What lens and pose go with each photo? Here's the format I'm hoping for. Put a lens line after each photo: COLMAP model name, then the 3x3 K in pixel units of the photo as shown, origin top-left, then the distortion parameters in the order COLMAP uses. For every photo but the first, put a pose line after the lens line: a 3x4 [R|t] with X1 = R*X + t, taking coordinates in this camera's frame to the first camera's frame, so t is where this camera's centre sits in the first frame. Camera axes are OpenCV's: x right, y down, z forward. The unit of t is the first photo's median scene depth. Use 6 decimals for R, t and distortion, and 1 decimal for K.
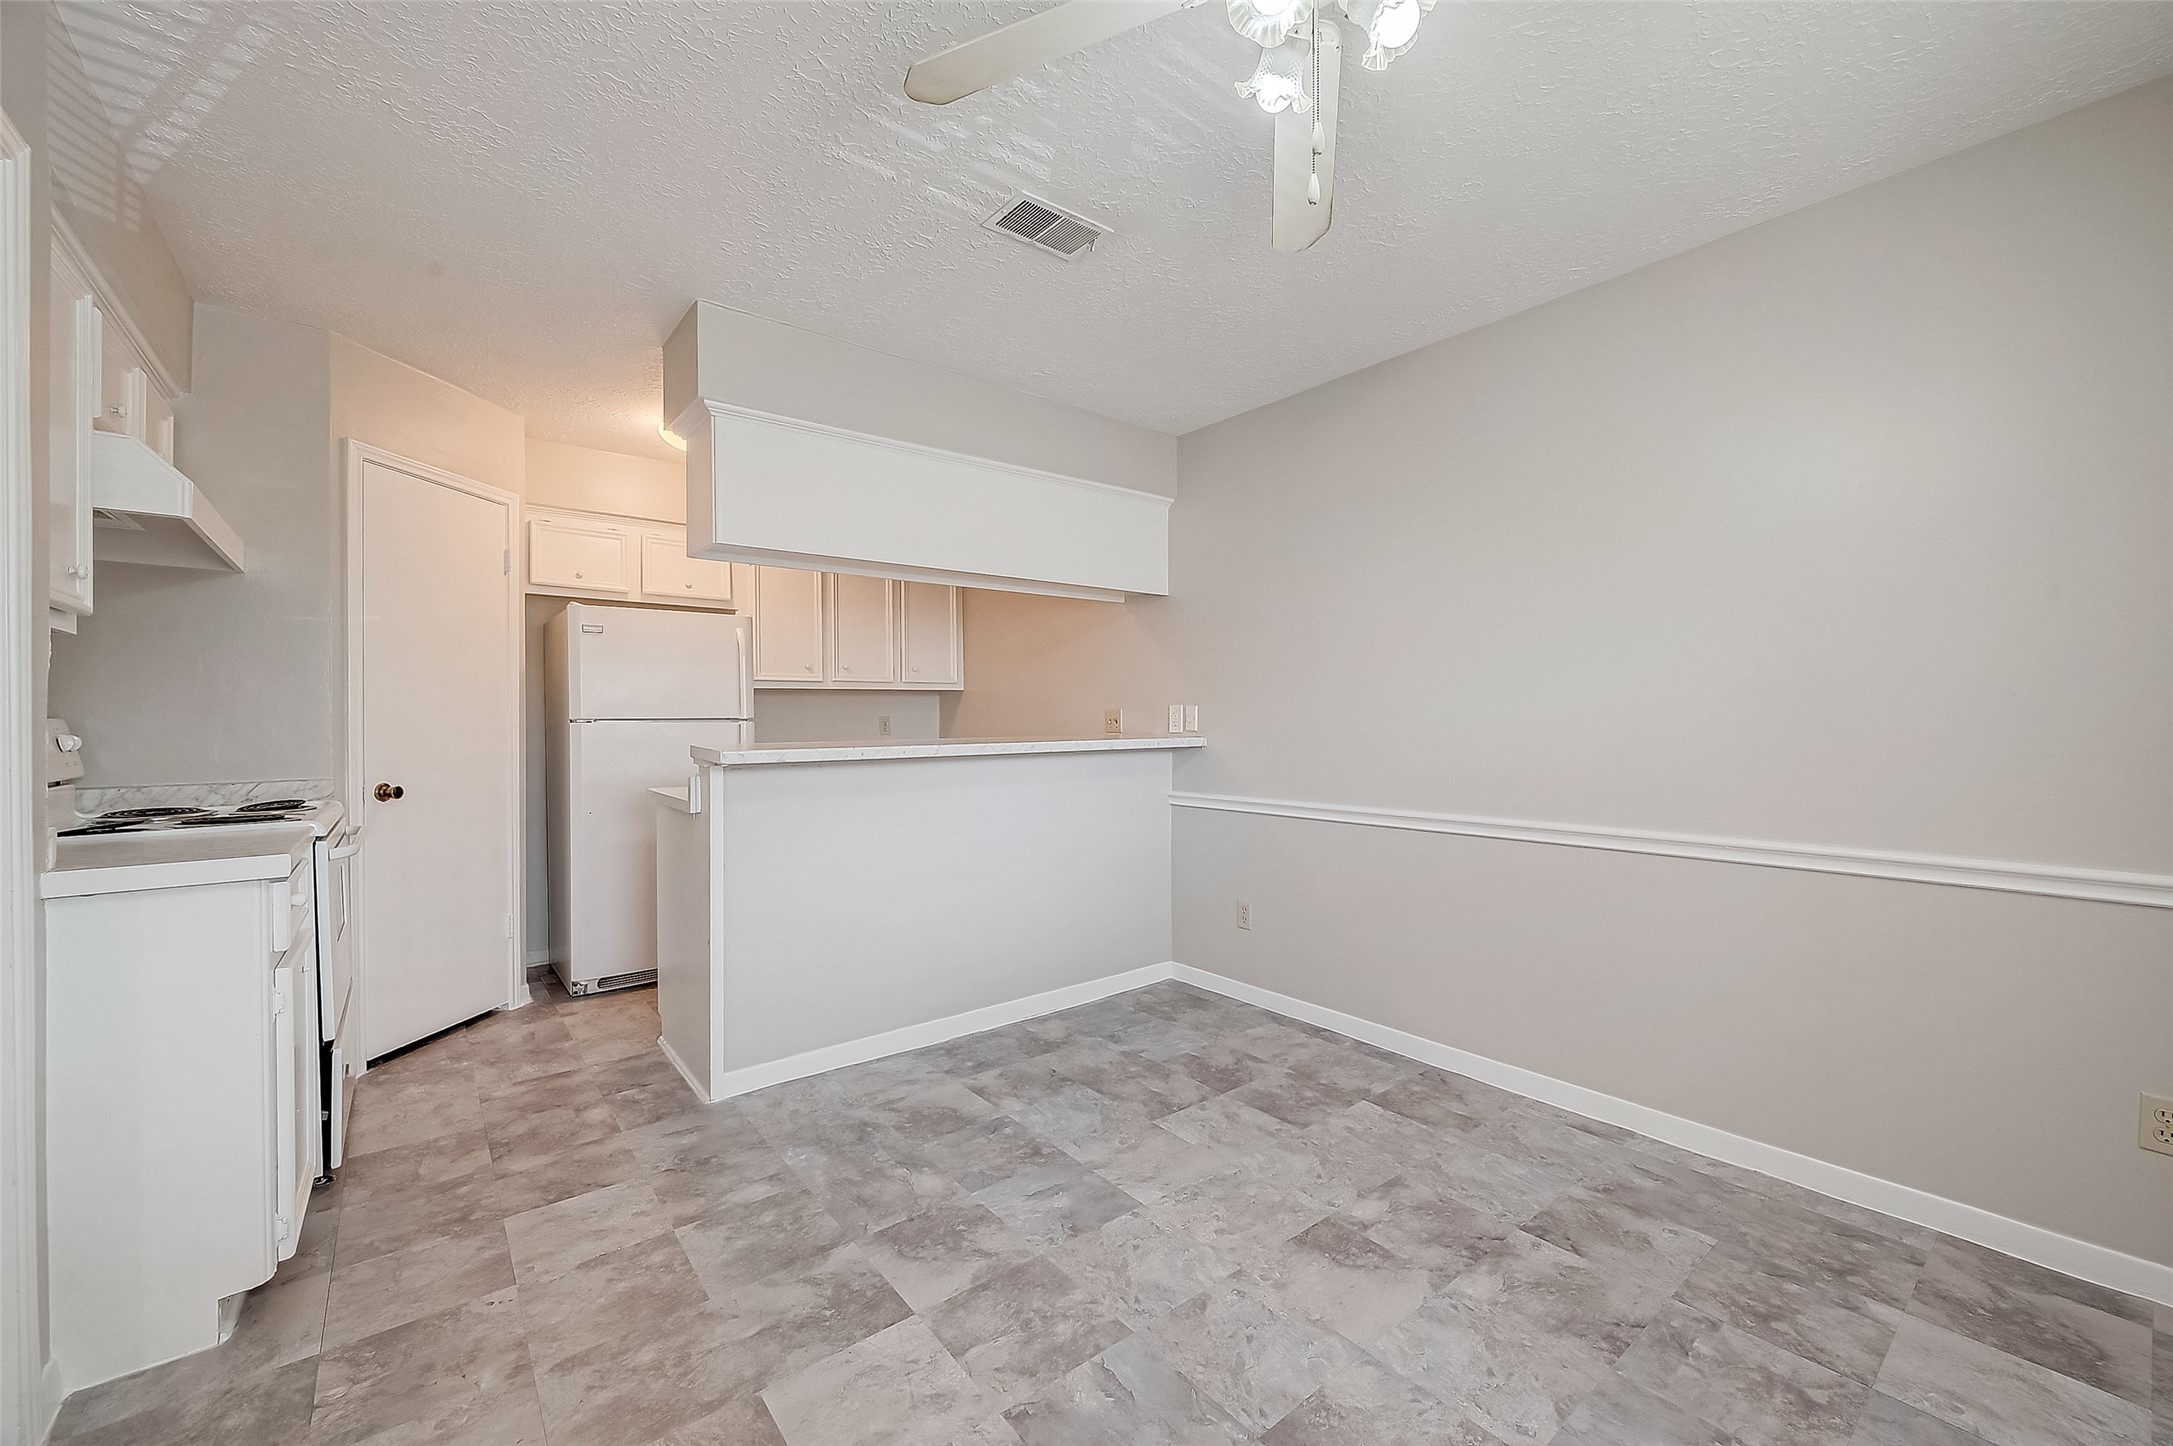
lens RADIAL K [[859.6, 0, 1090.3], [0, 859.6, 717.0], [0, 0, 1]] dist [-0.002080, 0.001034]
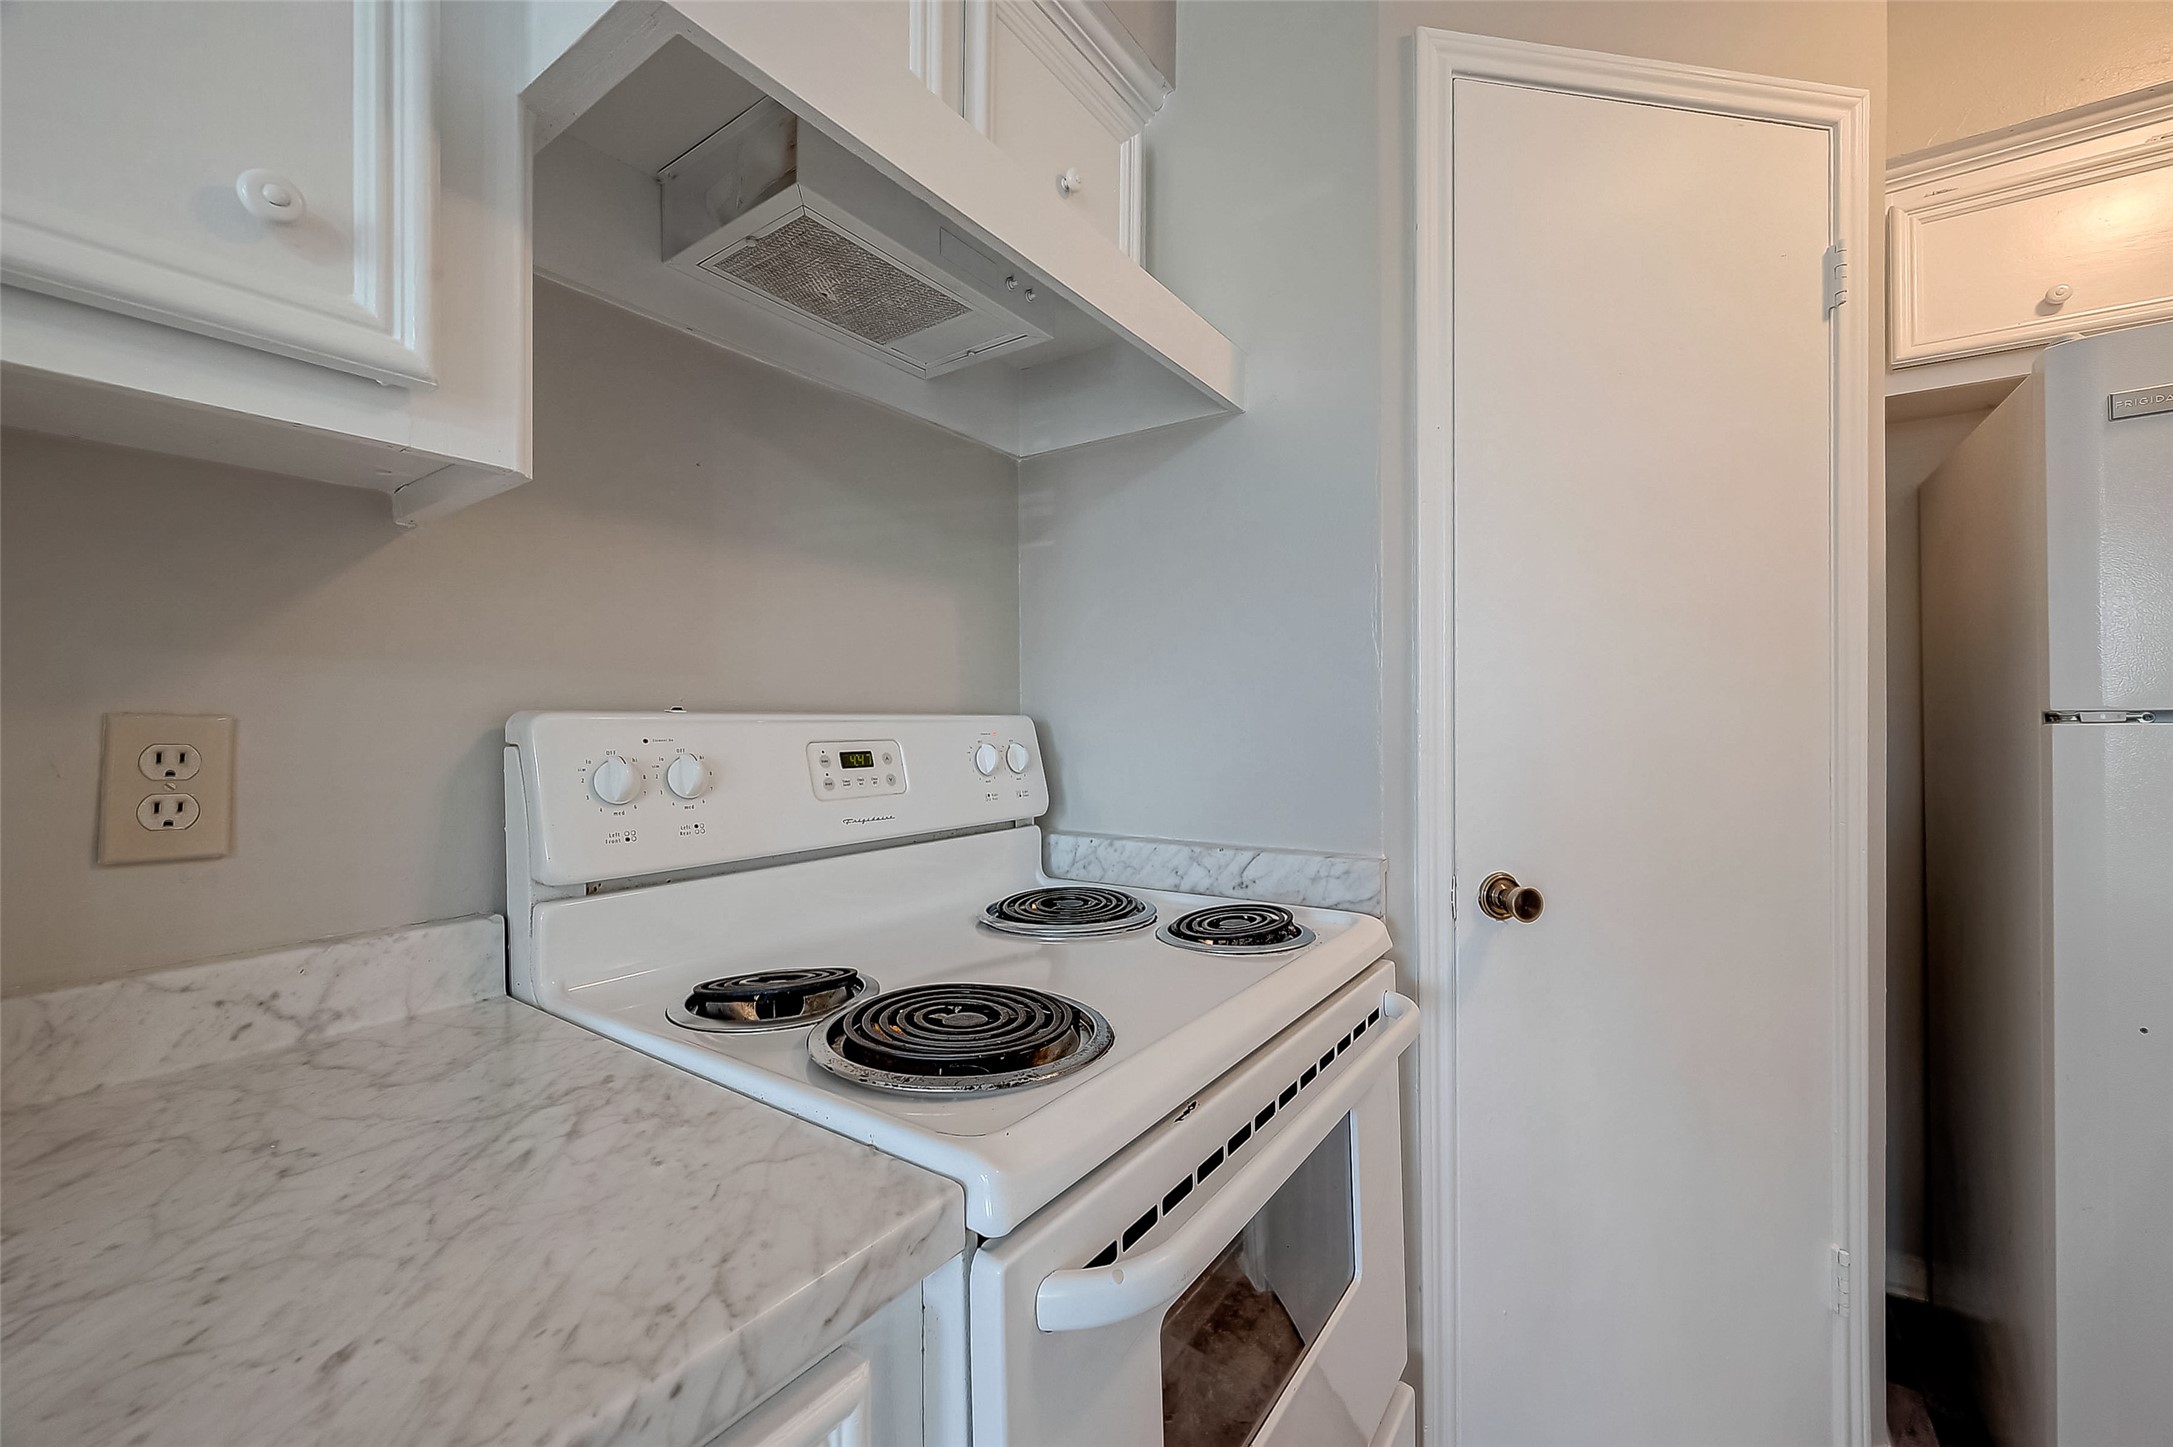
lens RADIAL K [[860.1, 0, 1088.0], [0, 860.1, 726.0], [0, 0, 1]] dist [-0.002277, 0.001123]
pose [[0.271132, 0.005870, -0.962524, -0.510811], [0.006023, 0.999951, 0.007794, 0.004469], [0.962523, -0.007911, 0.271083, 0.736481]]
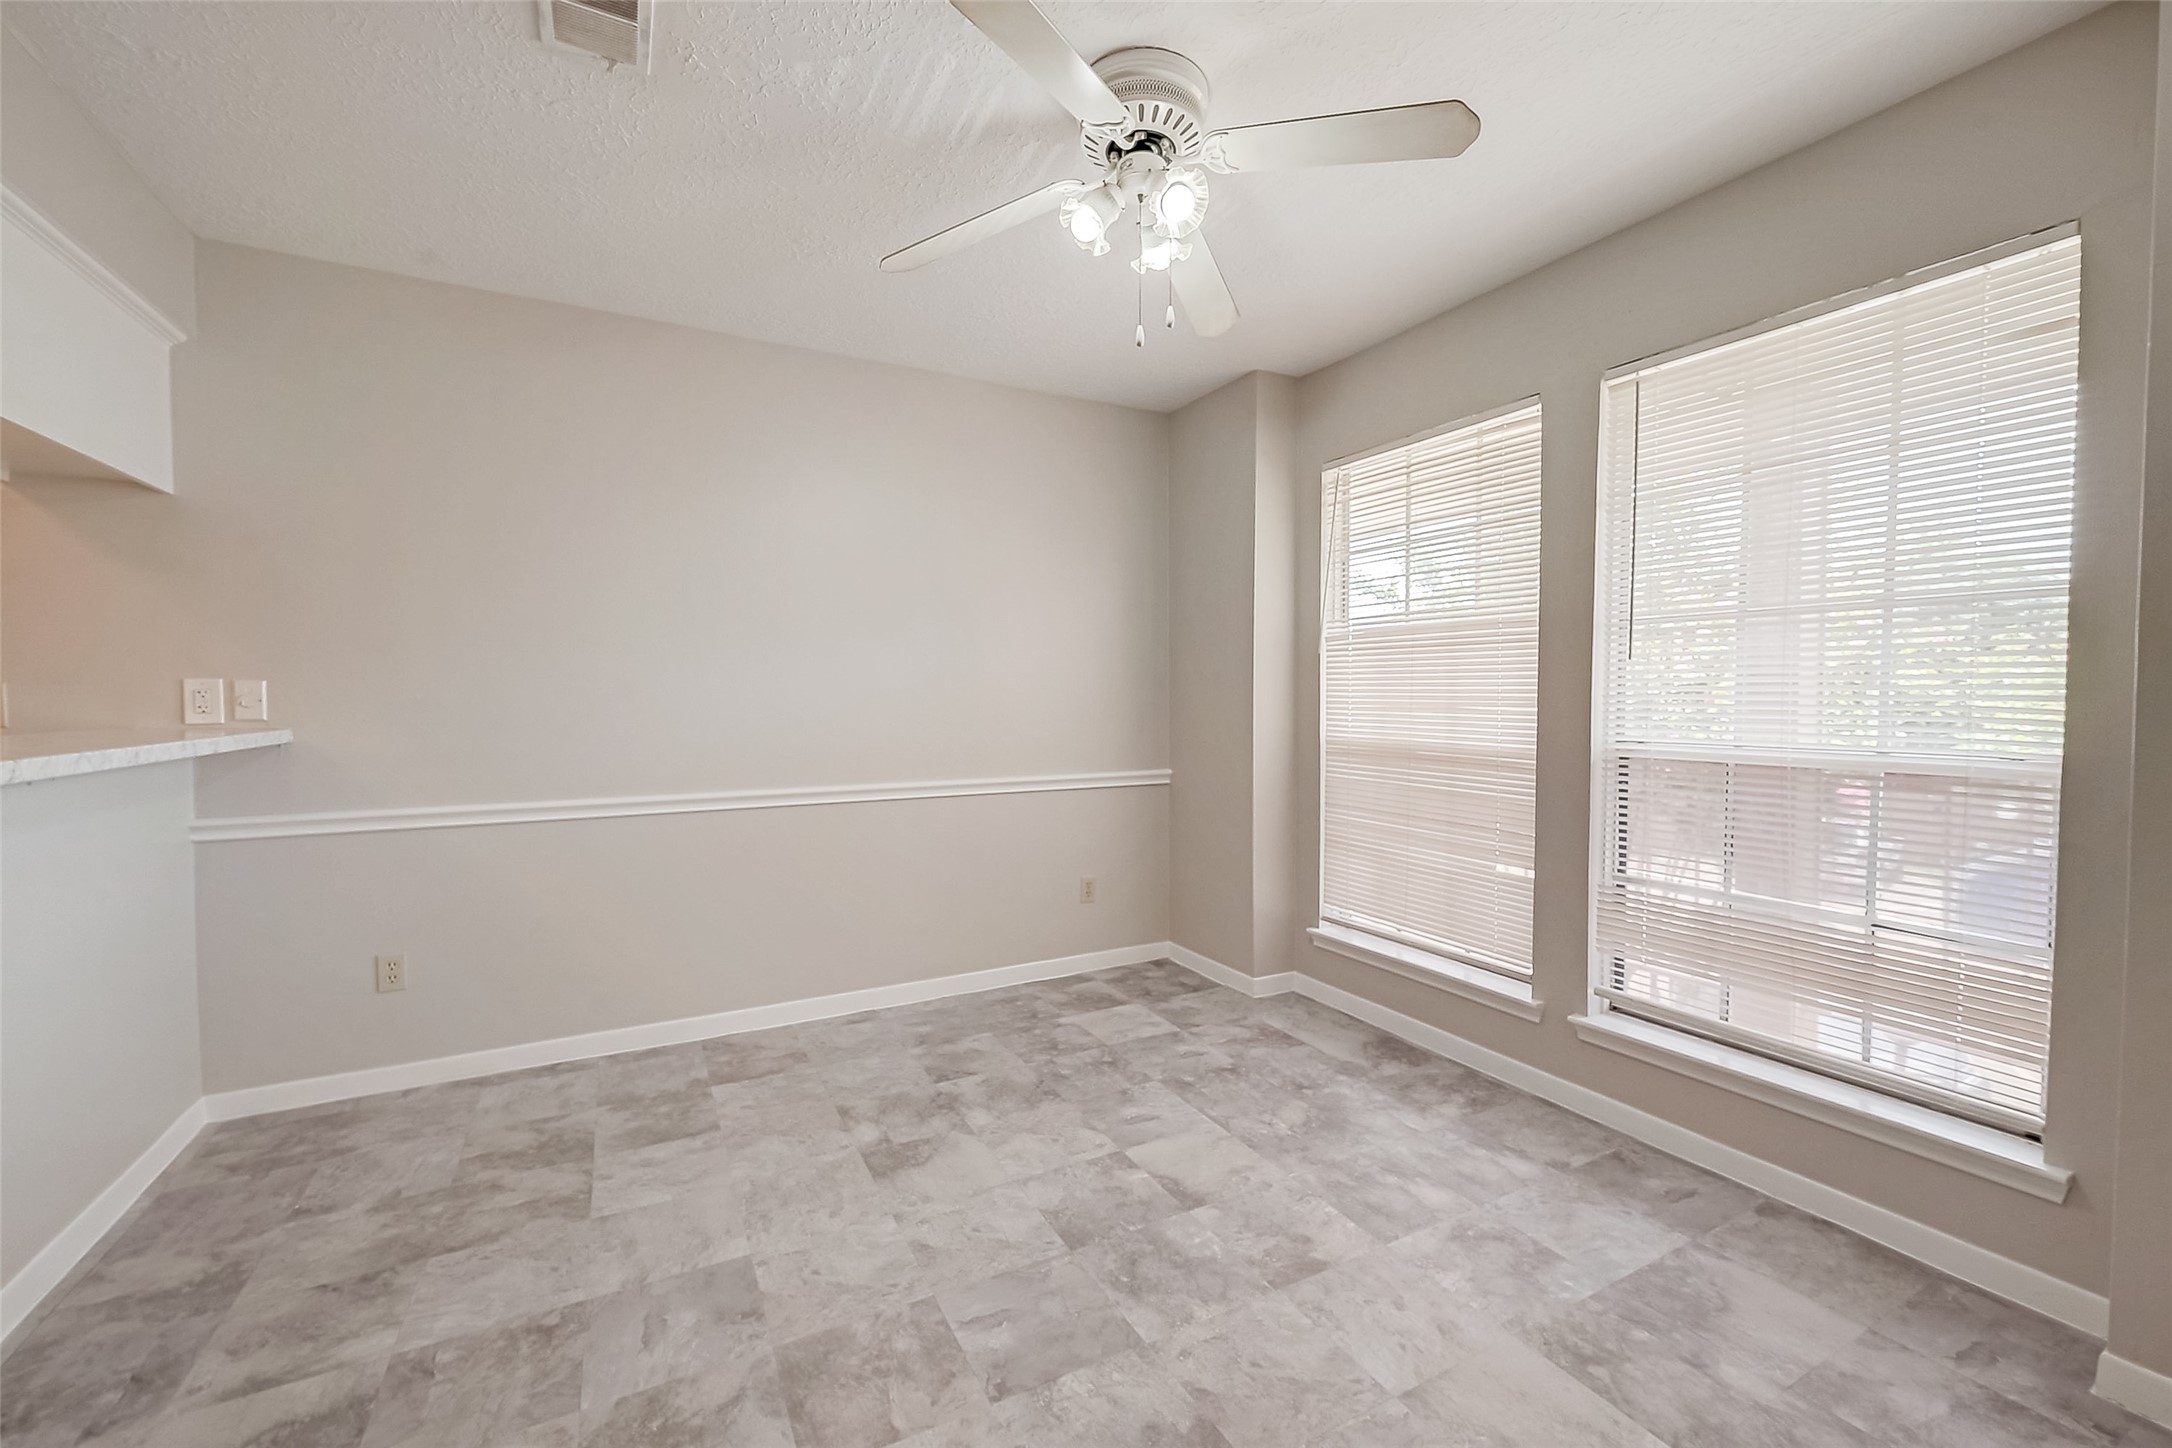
lens RADIAL K [[859.7, 0, 1084.7], [0, 859.7, 729.8], [0, 0, 1]] dist [-0.002277, 0.001123]
pose [[0.183479, -0.029247, 0.982589, -0.530499], [-0.002335, 0.999542, 0.030188, 0.001992], [-0.983021, -0.007833, 0.183326, 0.369527]]
